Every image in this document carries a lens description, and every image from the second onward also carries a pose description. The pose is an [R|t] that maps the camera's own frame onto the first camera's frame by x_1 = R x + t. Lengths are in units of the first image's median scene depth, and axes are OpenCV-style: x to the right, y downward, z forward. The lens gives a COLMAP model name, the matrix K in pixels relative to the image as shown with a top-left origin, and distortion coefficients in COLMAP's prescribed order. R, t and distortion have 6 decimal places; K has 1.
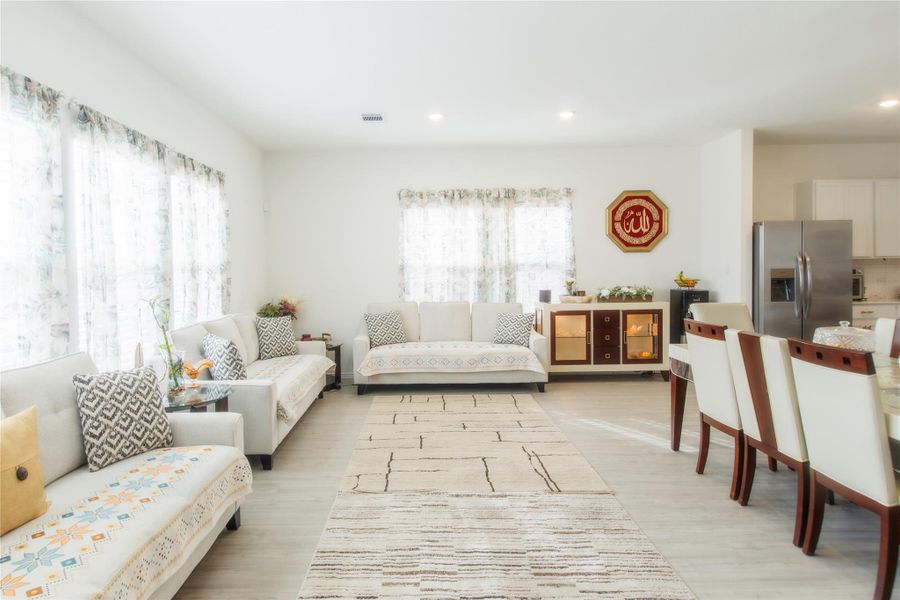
lens RADIAL K [[518.7, 0, 455.5], [0, 518.7, 290.3], [0, 0, 1]] dist [-0.005549, -0.003332]
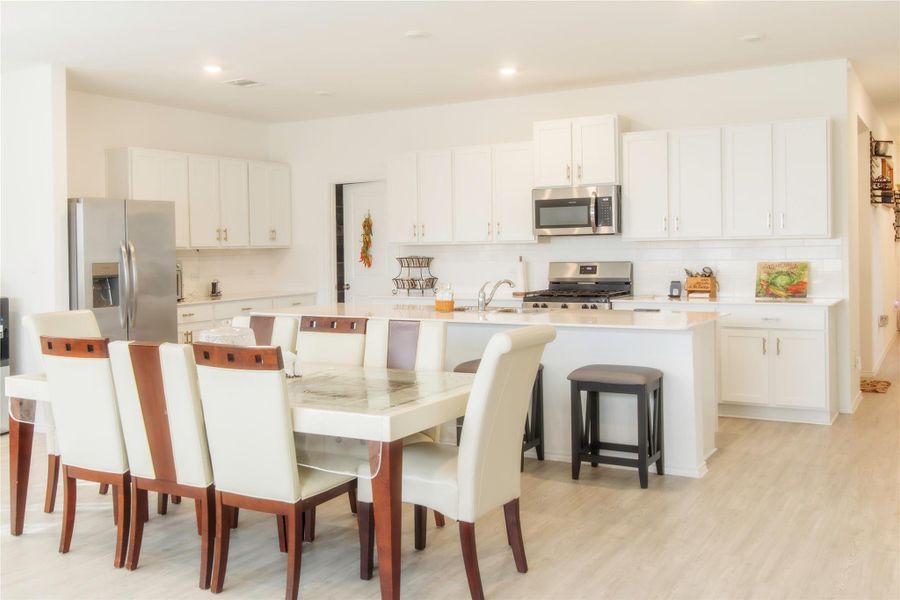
lens RADIAL K [[852.8, 0, 449.3], [0, 852.8, 303.2], [0, 0, 1]] dist [0.005577, 0.000000]
pose [[0.487871, -0.051547, 0.871392, -0.275028], [0.048933, 0.998300, 0.031658, 0.002248], [-0.871543, 0.027194, 0.489564, -0.040188]]
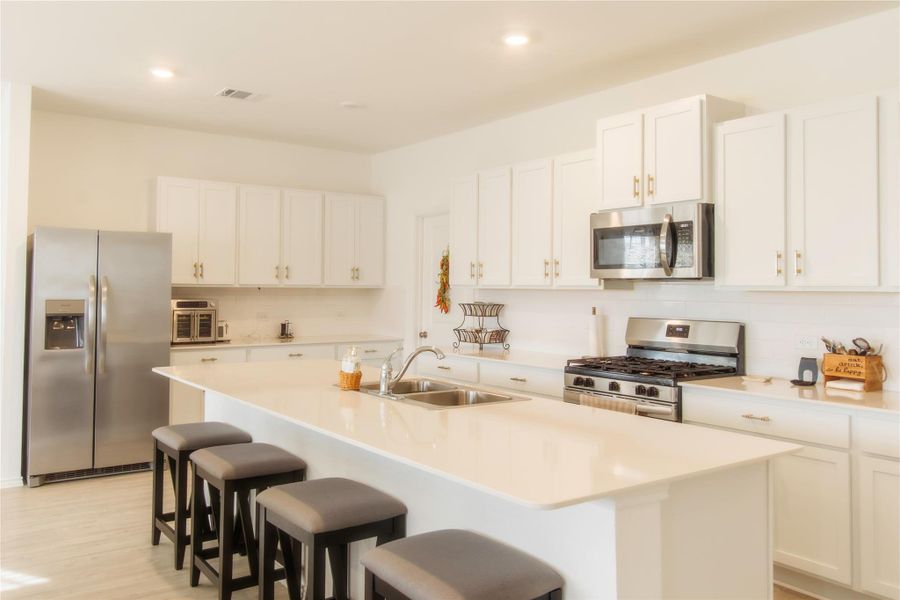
lens RADIAL K [[711.5, 0, 449.2], [0, 711.5, 292.7], [0, 0, 1]] dist [0.006065, -0.005745]
pose [[0.805079, 0.017801, 0.592900, 0.675157], [0.006597, 0.999219, -0.038957, -0.016325], [-0.593131, 0.035275, 0.804333, -0.042609]]
